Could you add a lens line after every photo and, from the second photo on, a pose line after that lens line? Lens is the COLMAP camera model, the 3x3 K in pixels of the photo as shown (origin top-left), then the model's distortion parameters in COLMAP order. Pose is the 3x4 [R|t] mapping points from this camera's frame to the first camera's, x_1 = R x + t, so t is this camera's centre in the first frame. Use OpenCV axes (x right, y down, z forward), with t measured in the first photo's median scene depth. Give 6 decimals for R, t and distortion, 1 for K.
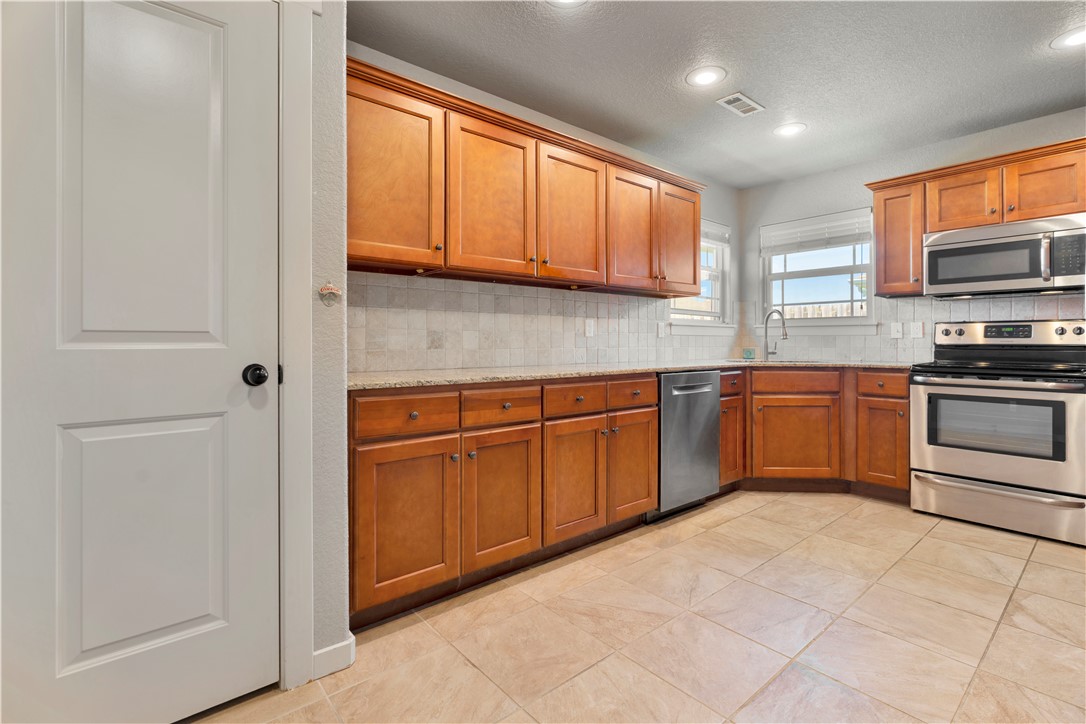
lens RADIAL K [[498.0, 0, 546.7], [0, 498.0, 339.4], [0, 0, 1]] dist [-0.012287, 0.004793]
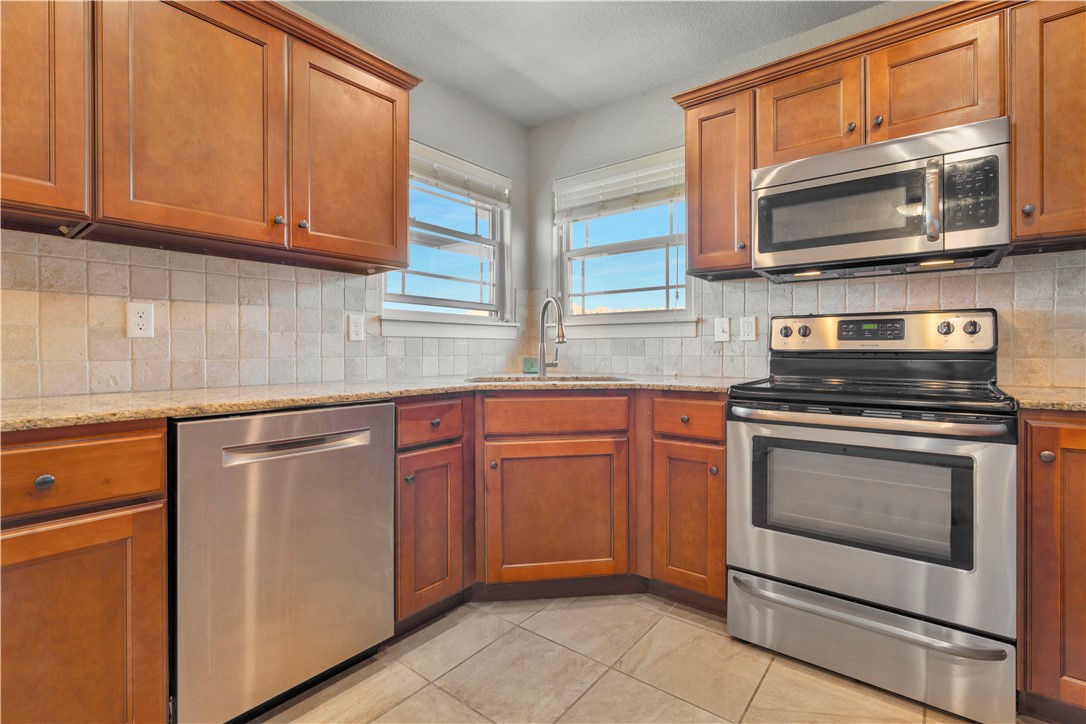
lens RADIAL K [[498.0, 0, 542.5], [0, 498.0, 349.9], [0, 0, 1]] dist [-0.012287, 0.004793]
pose [[0.980790, -0.003213, 0.195038, 0.398255], [0.001878, 0.999974, 0.007030, 0.004371], [-0.195056, -0.006528, 0.980770, 0.460251]]
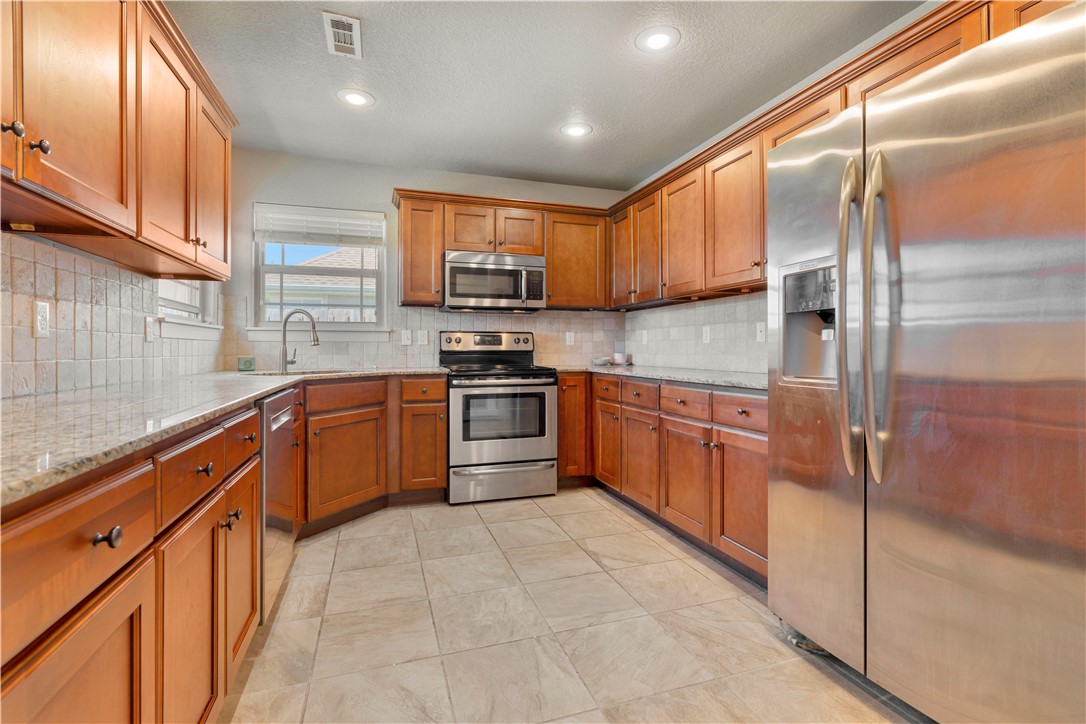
lens RADIAL K [[498.0, 0, 548.2], [0, 498.0, 348.8], [0, 0, 1]] dist [-0.012287, 0.004793]
pose [[0.368319, 0.000245, 0.929699, -0.183401], [-0.004417, 0.999989, 0.001486, 0.002942], [-0.929689, -0.004654, 0.368316, 0.393162]]
